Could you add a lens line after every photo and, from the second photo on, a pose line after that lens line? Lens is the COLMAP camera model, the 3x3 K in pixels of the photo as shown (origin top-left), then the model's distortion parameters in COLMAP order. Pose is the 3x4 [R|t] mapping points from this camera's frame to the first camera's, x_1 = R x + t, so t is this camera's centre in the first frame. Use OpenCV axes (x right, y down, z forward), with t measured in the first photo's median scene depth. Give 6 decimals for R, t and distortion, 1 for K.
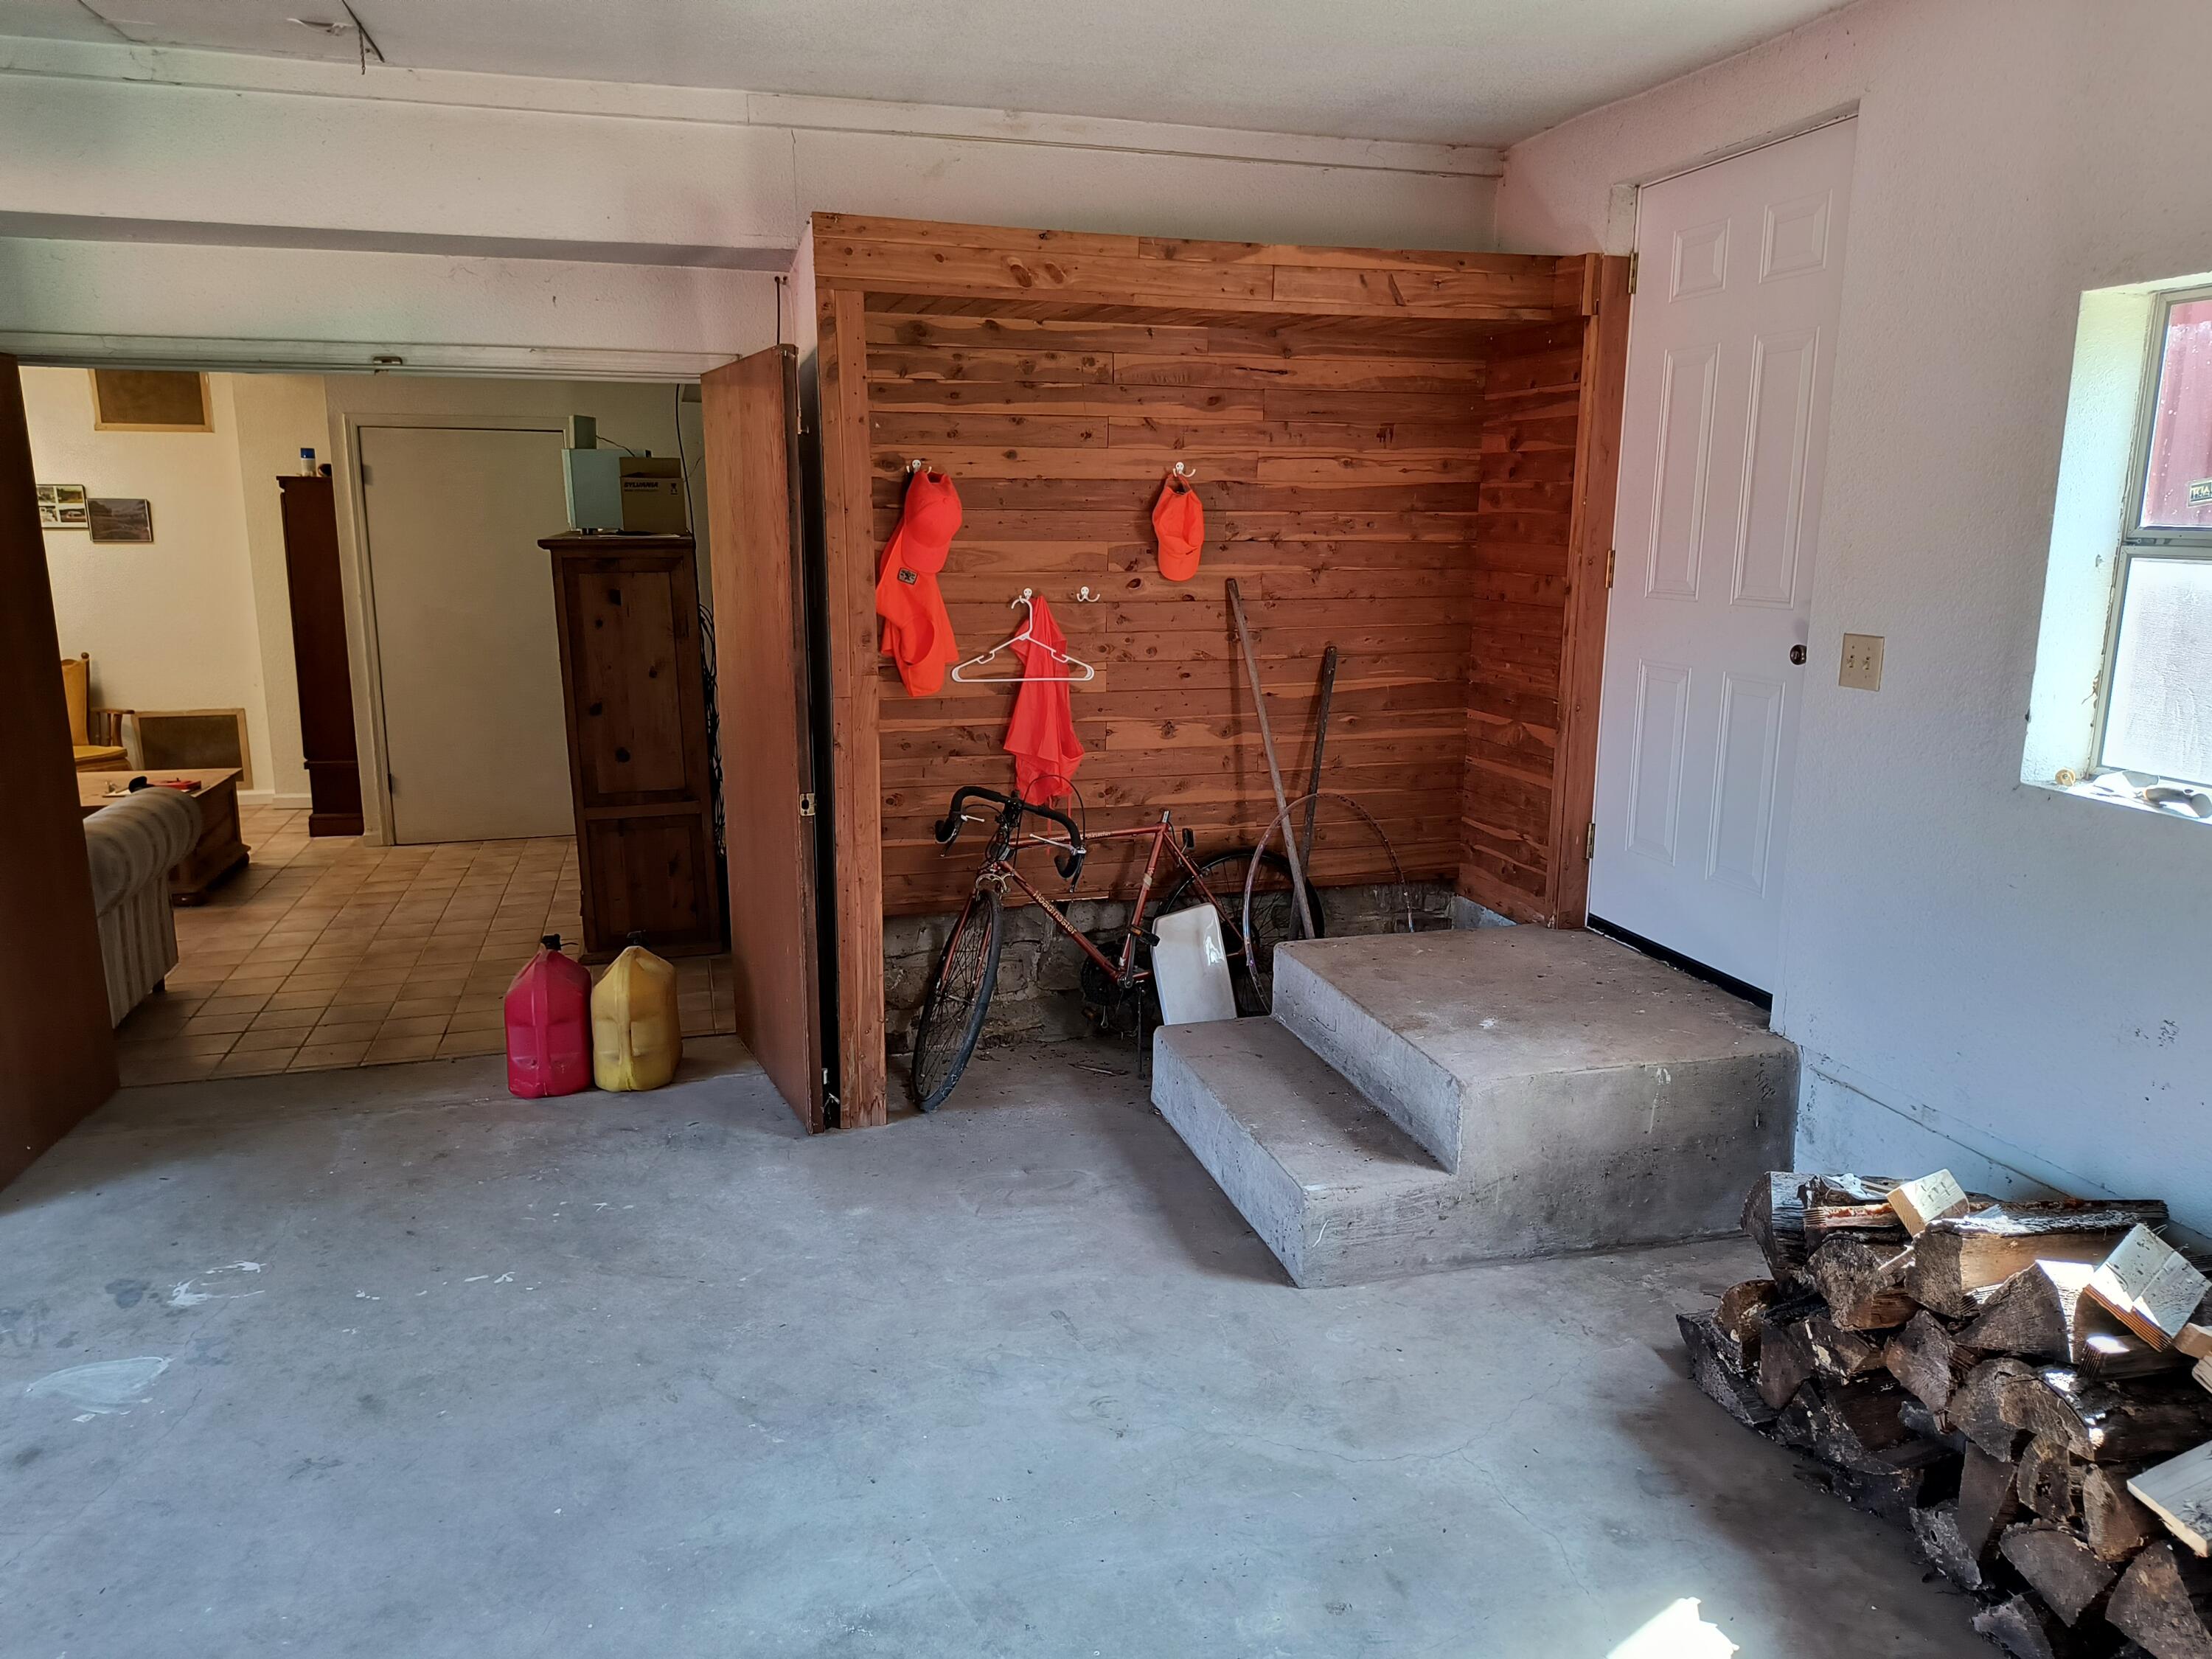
lens RADIAL K [[1519.8, 0, 1125.6], [0, 1519.8, 839.3], [0, 0, 1]] dist [0.041634, -0.048701]
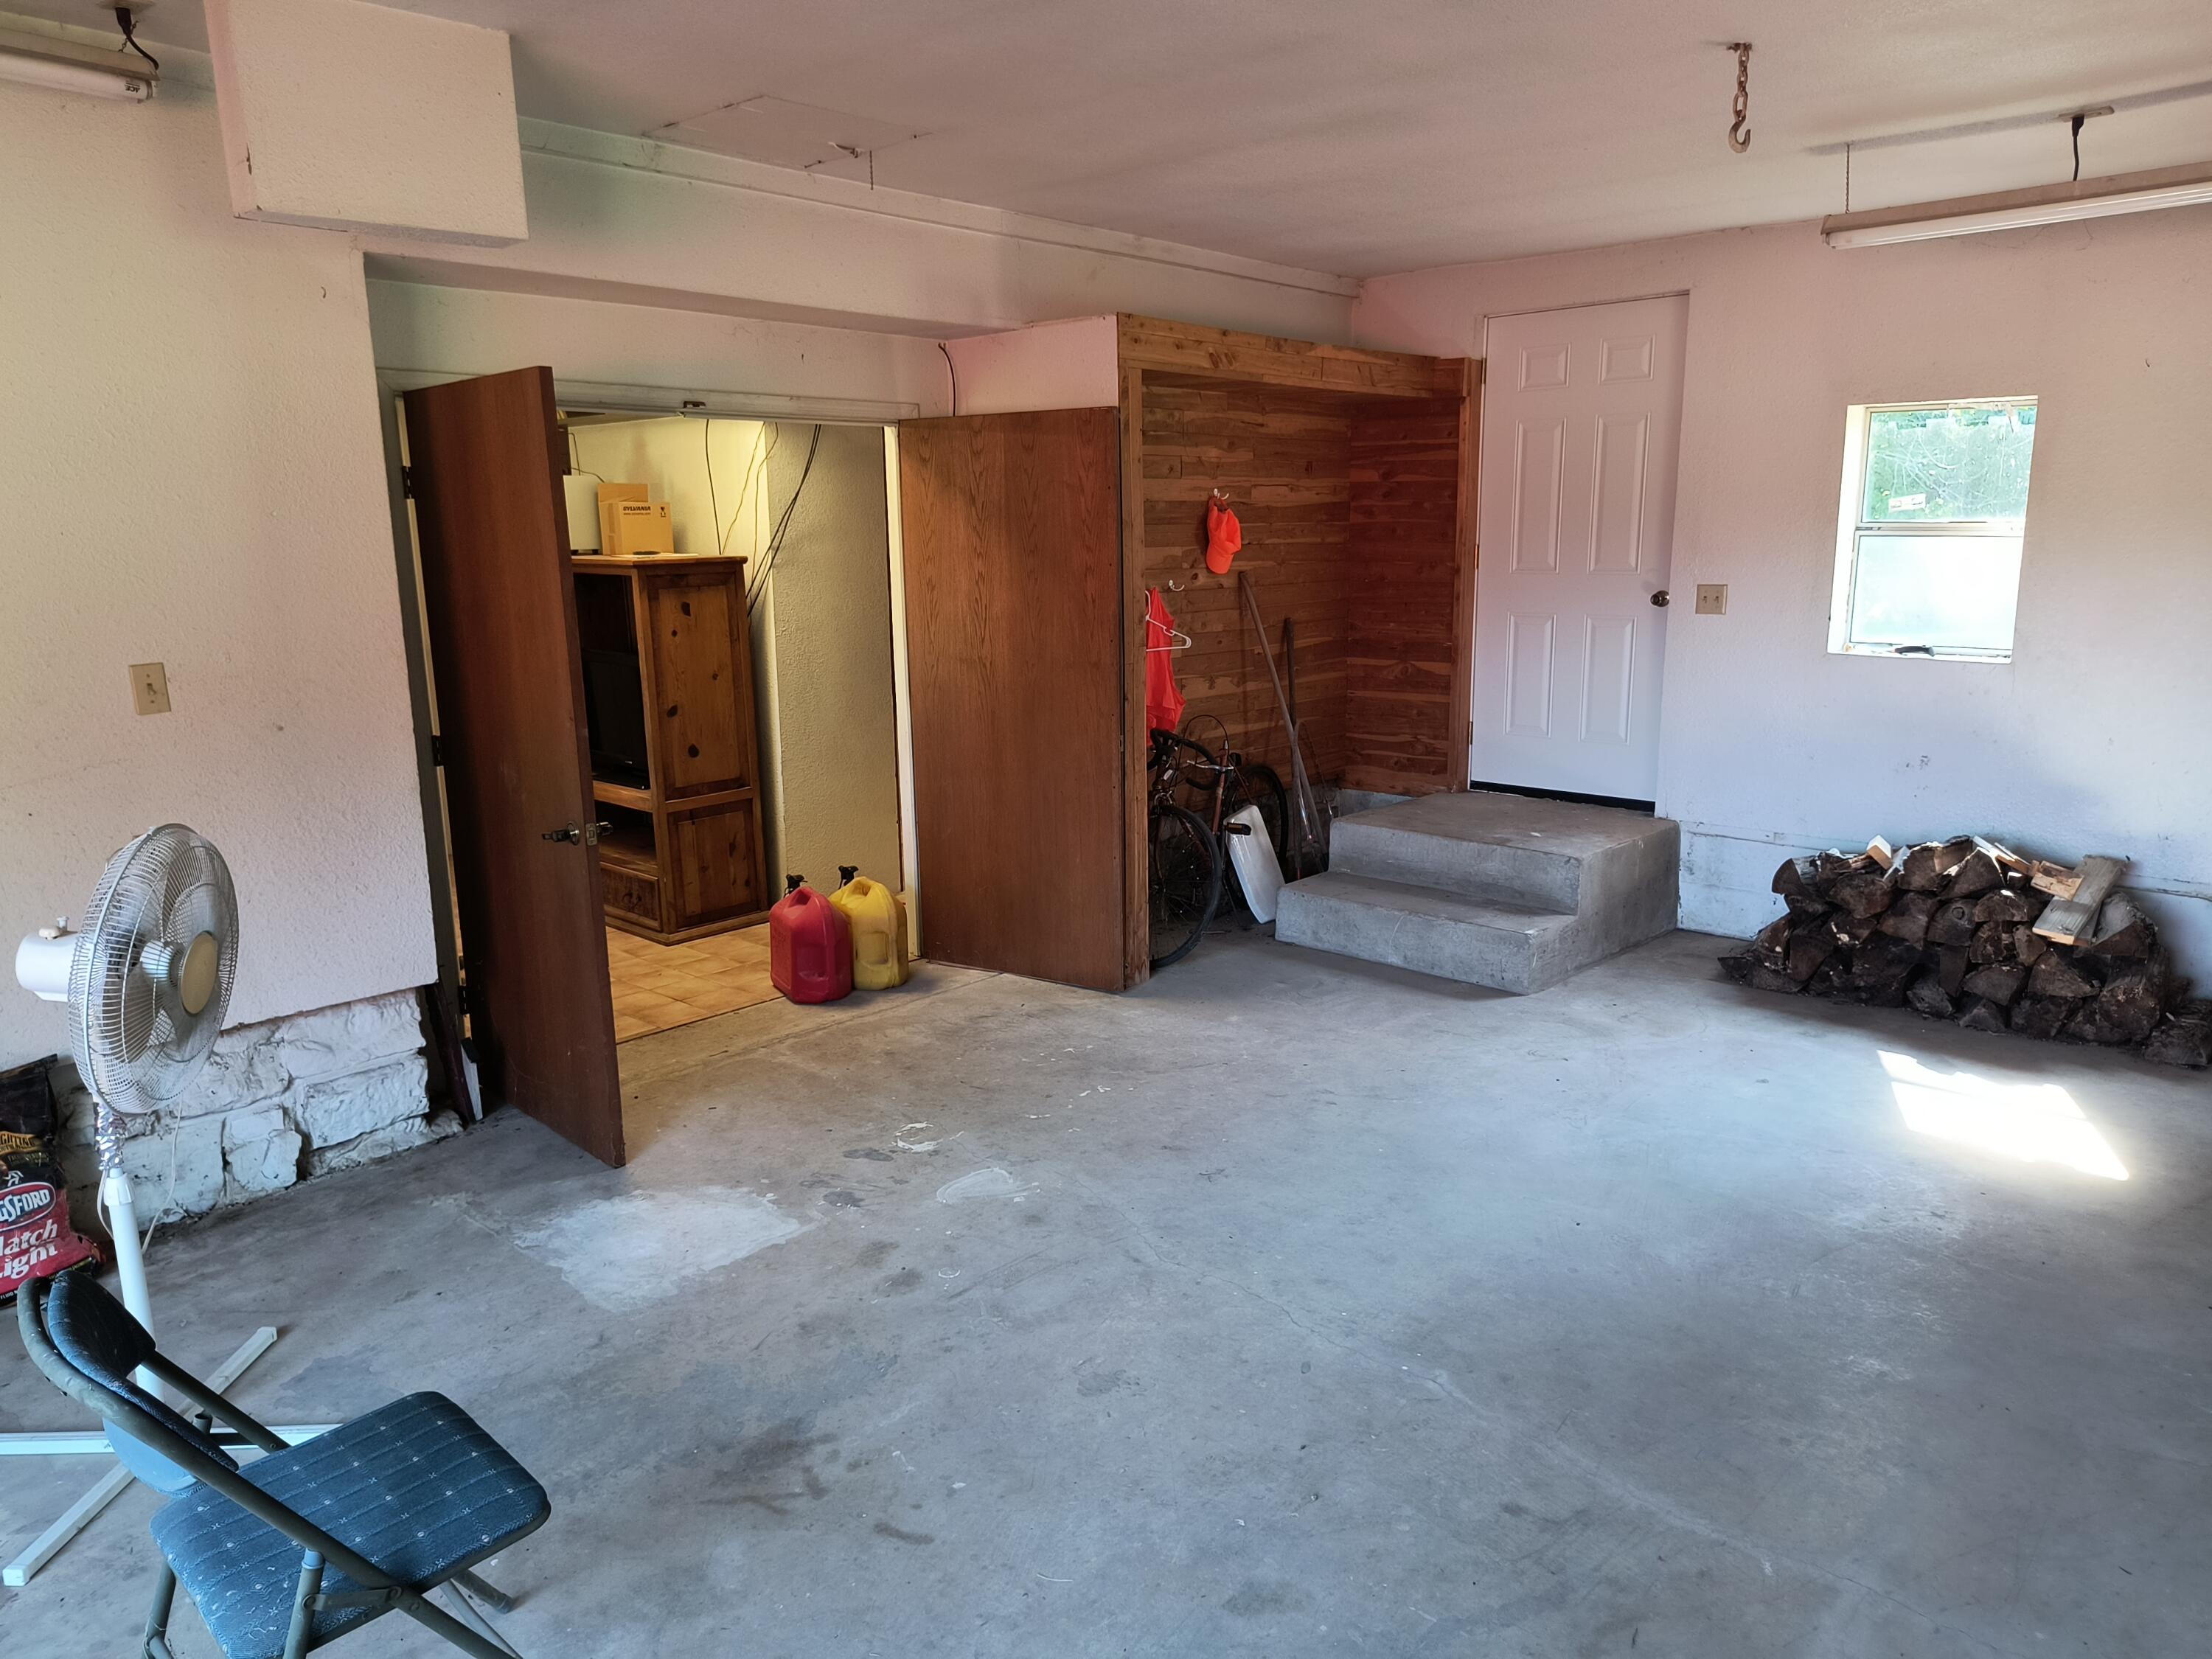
lens RADIAL K [[1519.8, 0, 1125.6], [0, 1519.8, 839.3], [0, 0, 1]] dist [0.041634, -0.048701]
pose [[0.849836, -0.120560, 0.513072, -0.838989], [0.125484, 0.991776, 0.025196, 0.026279], [-0.511890, 0.042969, 0.857975, -0.147114]]
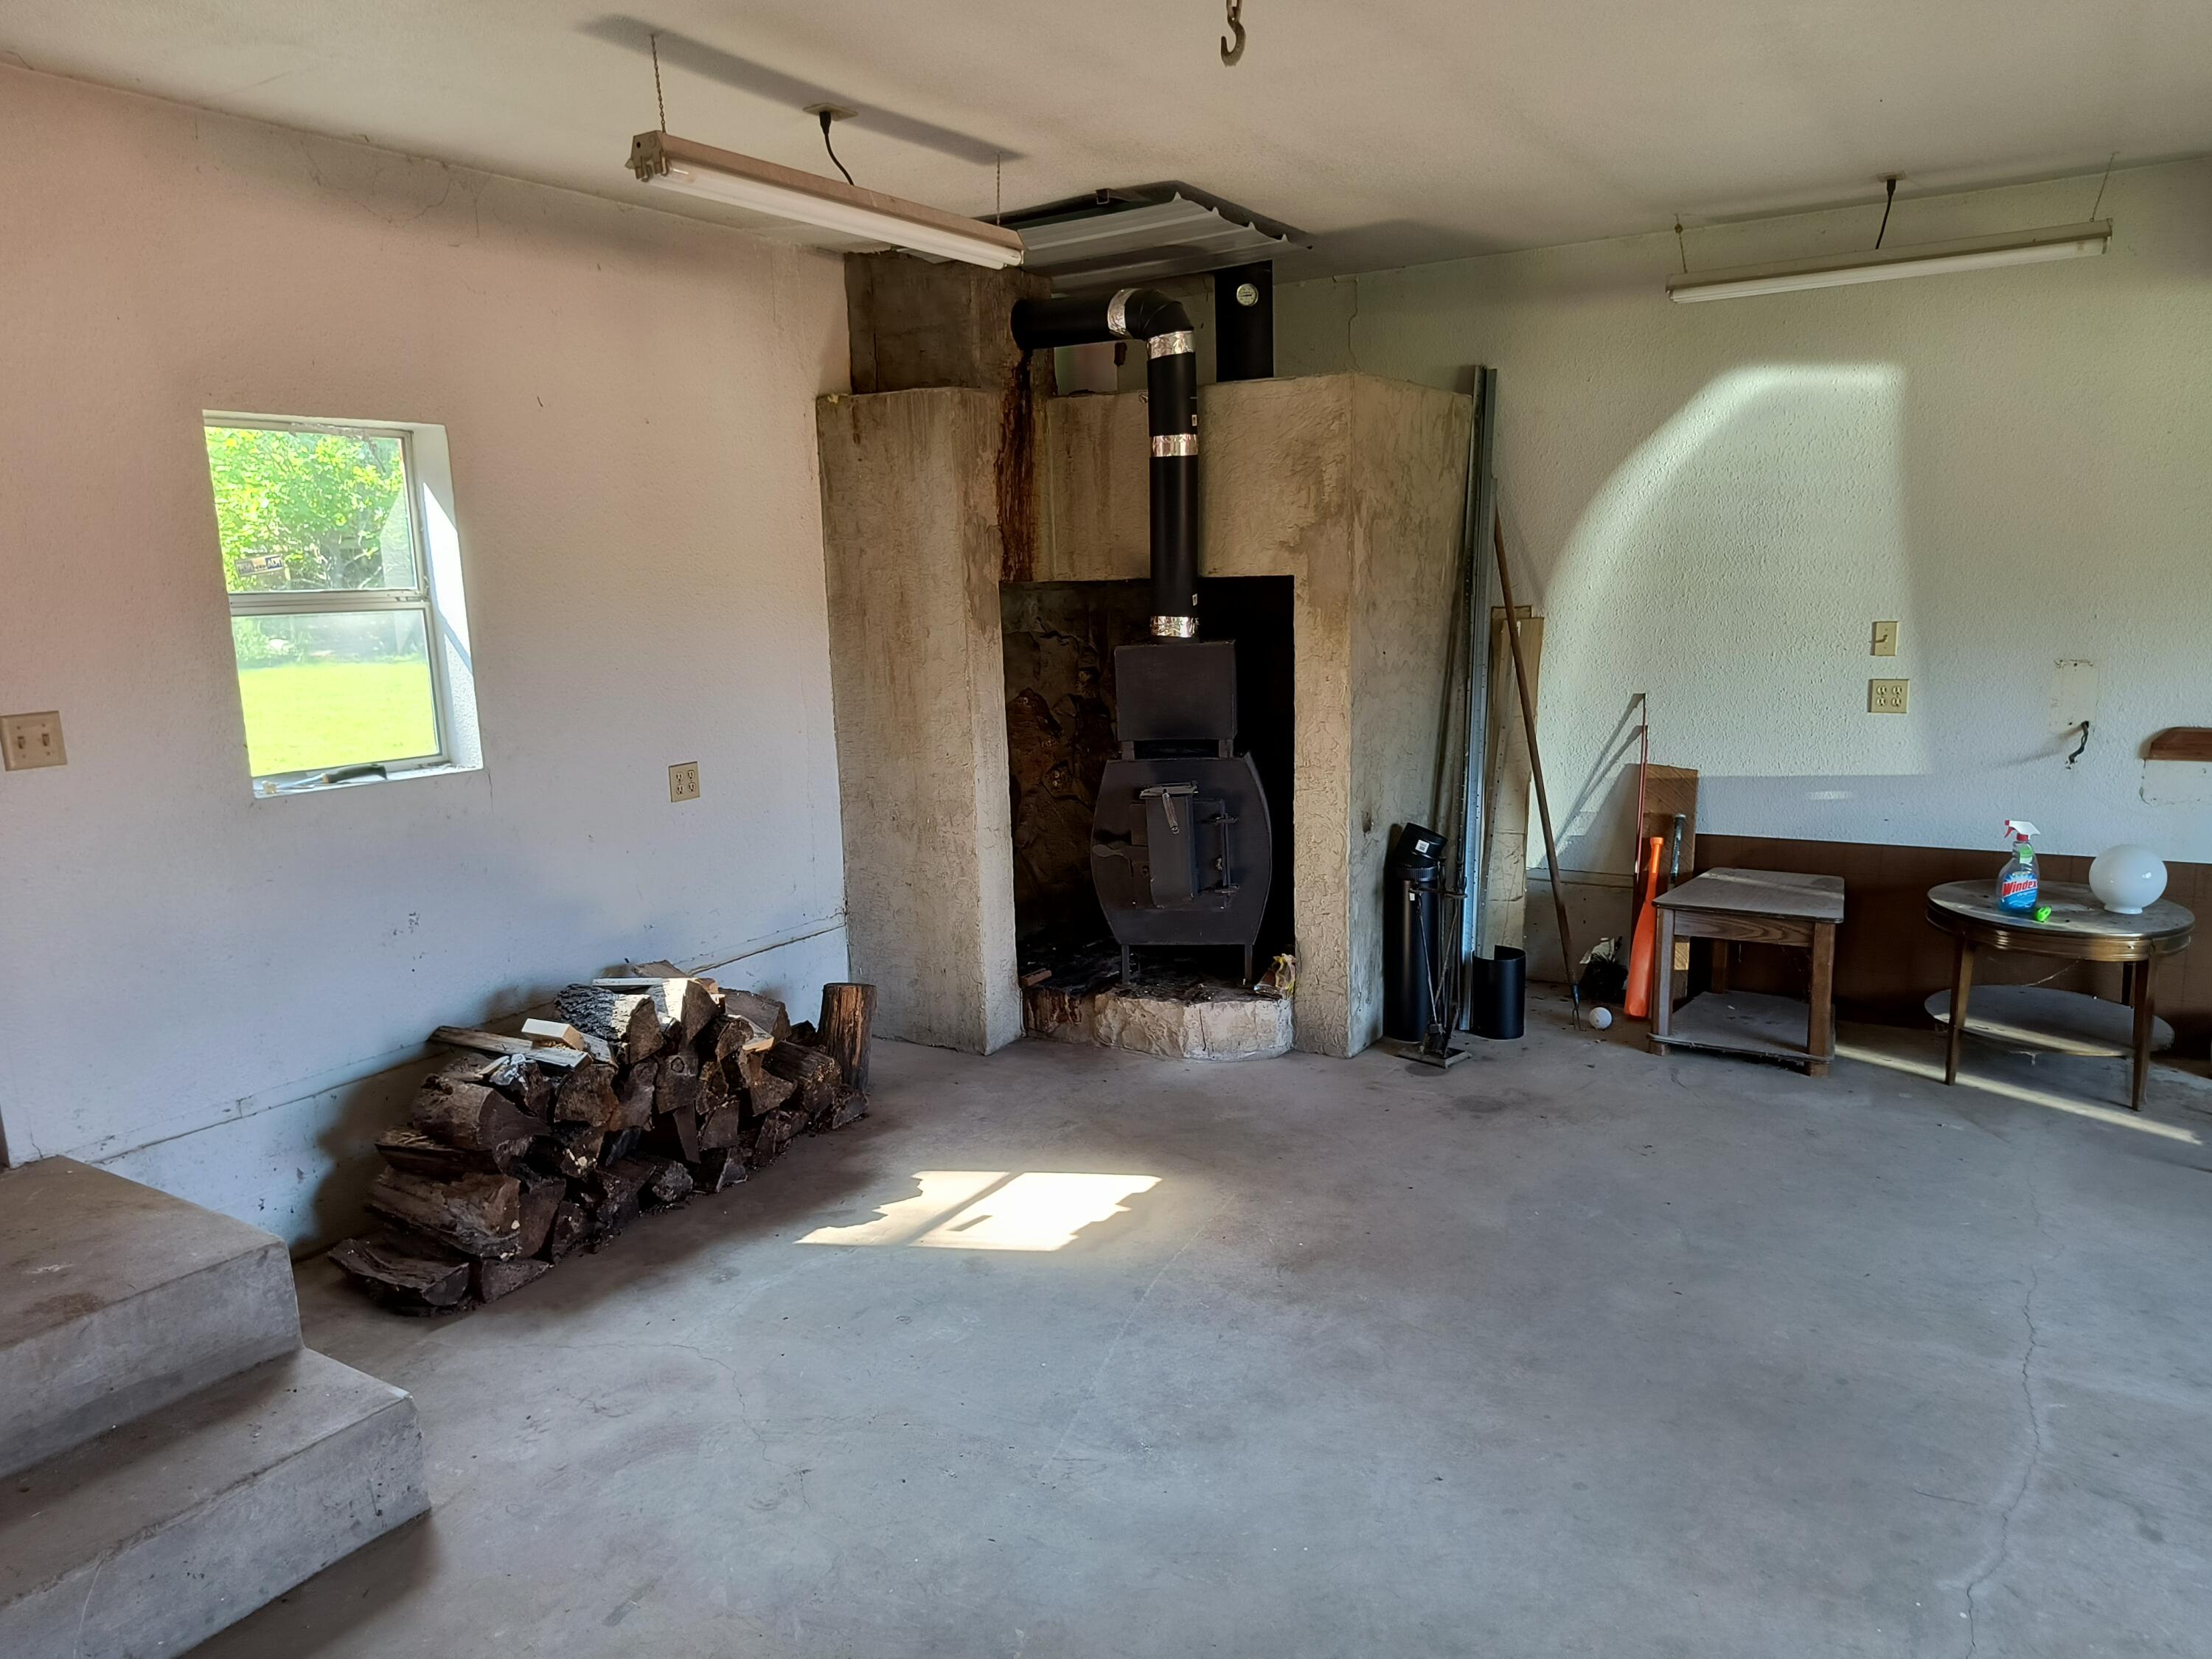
lens RADIAL K [[1519.8, 0, 1125.6], [0, 1519.8, 839.3], [0, 0, 1]] dist [0.041634, -0.048701]
pose [[-0.674789, -0.114918, 0.729008, -0.554958], [0.183860, 0.930480, 0.316862, -0.186998], [-0.714741, 0.347851, -0.606750, 0.870996]]
